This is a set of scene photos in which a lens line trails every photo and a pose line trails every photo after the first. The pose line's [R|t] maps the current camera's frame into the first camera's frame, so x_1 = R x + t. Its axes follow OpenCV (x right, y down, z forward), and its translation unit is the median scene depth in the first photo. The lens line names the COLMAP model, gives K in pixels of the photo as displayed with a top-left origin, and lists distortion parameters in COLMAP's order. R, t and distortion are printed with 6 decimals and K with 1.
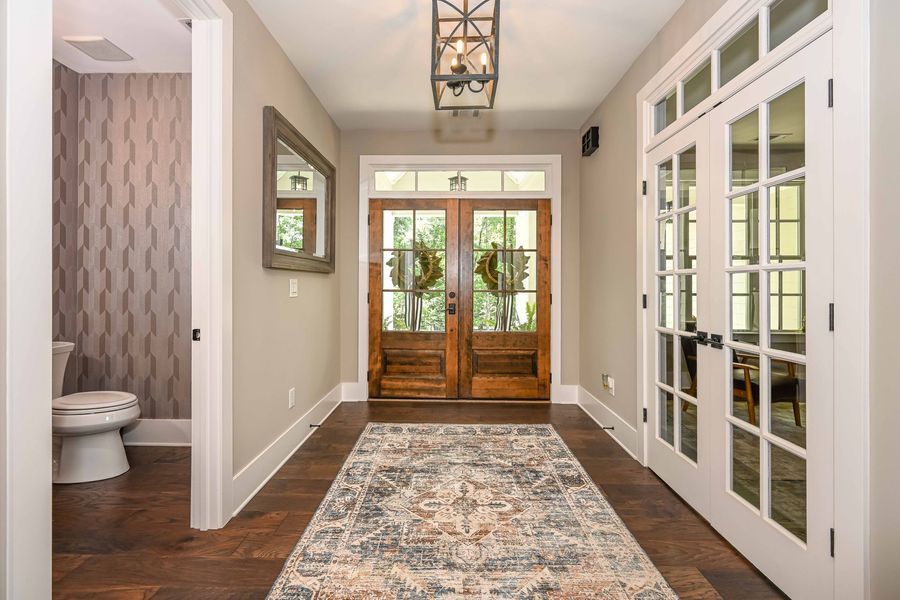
lens RADIAL K [[388.3, 0, 449.2], [0, 388.3, 284.7], [0, 0, 1]] dist [-0.001483, -0.000353]
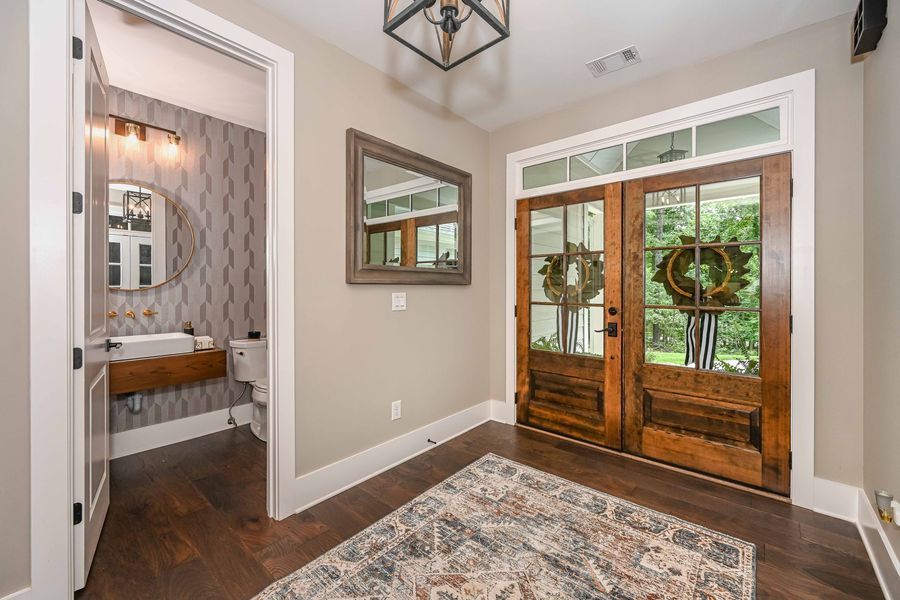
lens RADIAL K [[372.6, 0, 445.0], [0, 372.6, 290.6], [0, 0, 1]] dist [0.001508, 0.000271]
pose [[0.764521, -0.000842, -0.644598, 0.227250], [0.002899, 0.999994, 0.002132, -0.015557], [0.644592, -0.003499, 0.764518, 0.241617]]
